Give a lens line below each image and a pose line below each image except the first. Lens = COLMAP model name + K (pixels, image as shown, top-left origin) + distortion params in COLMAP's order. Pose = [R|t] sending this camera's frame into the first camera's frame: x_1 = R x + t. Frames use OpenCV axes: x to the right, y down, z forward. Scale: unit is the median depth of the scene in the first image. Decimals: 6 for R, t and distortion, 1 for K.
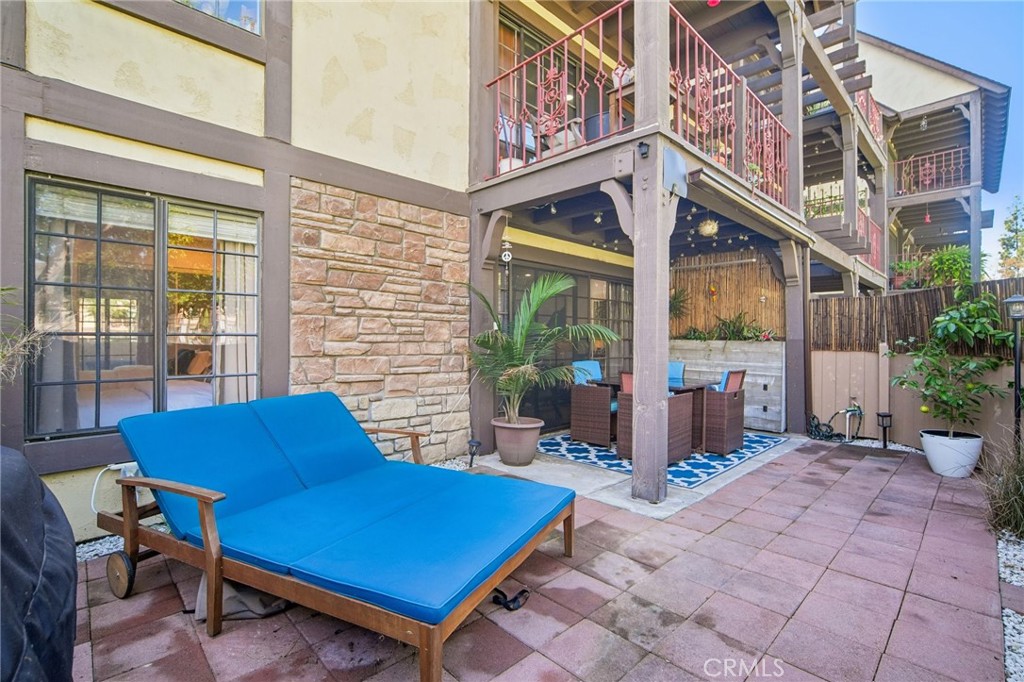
lens RADIAL K [[463.9, 0, 514.6], [0, 463.9, 333.9], [0, 0, 1]] dist [-0.014605, 0.006823]
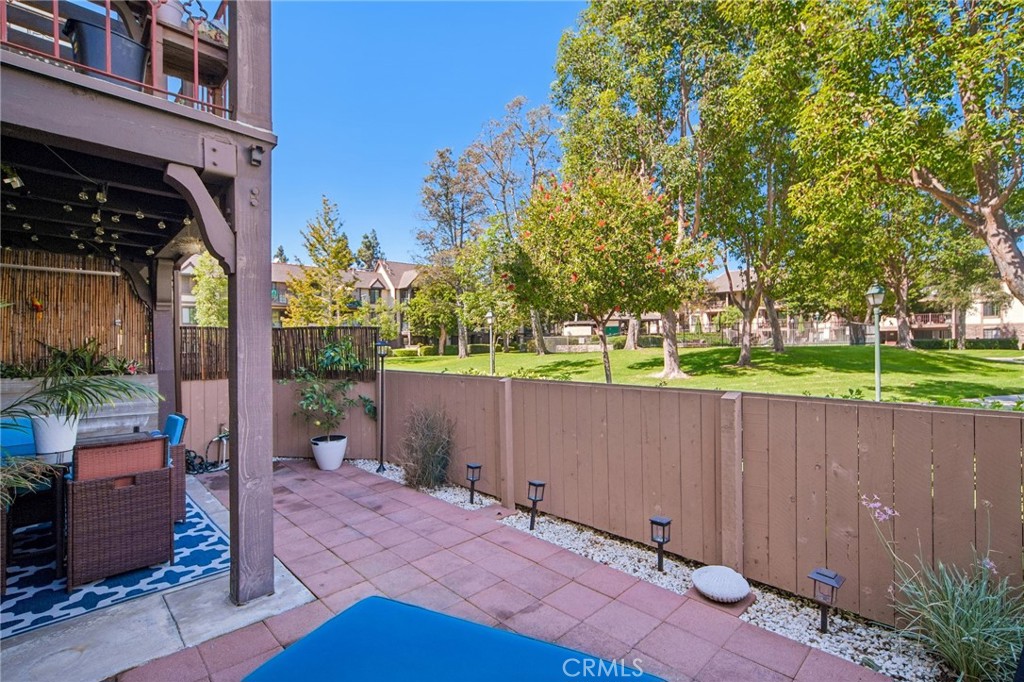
lens RADIAL K [[463.9, 0, 514.6], [0, 463.9, 333.9], [0, 0, 1]] dist [-0.014605, 0.006823]
pose [[-0.006373, 0.021375, 0.999751, -0.492284], [-0.010524, 0.999715, -0.021441, -0.077633], [-0.999924, -0.010658, -0.006146, 0.534974]]
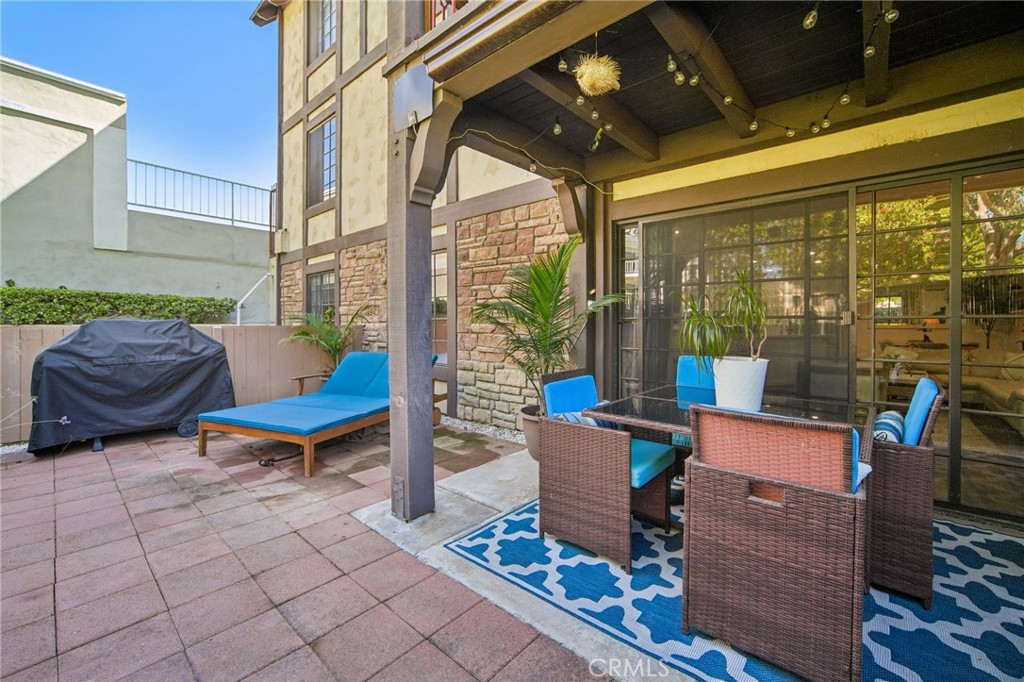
lens RADIAL K [[423.2, 0, 514.3], [0, 423.2, 325.3], [0, 0, 1]] dist [-0.012521, 0.000127]
pose [[0.069811, 0.003775, -0.997553, 1.007282], [0.016477, 0.999852, 0.004937, 0.020174], [0.997424, -0.016781, 0.069738, 1.084605]]
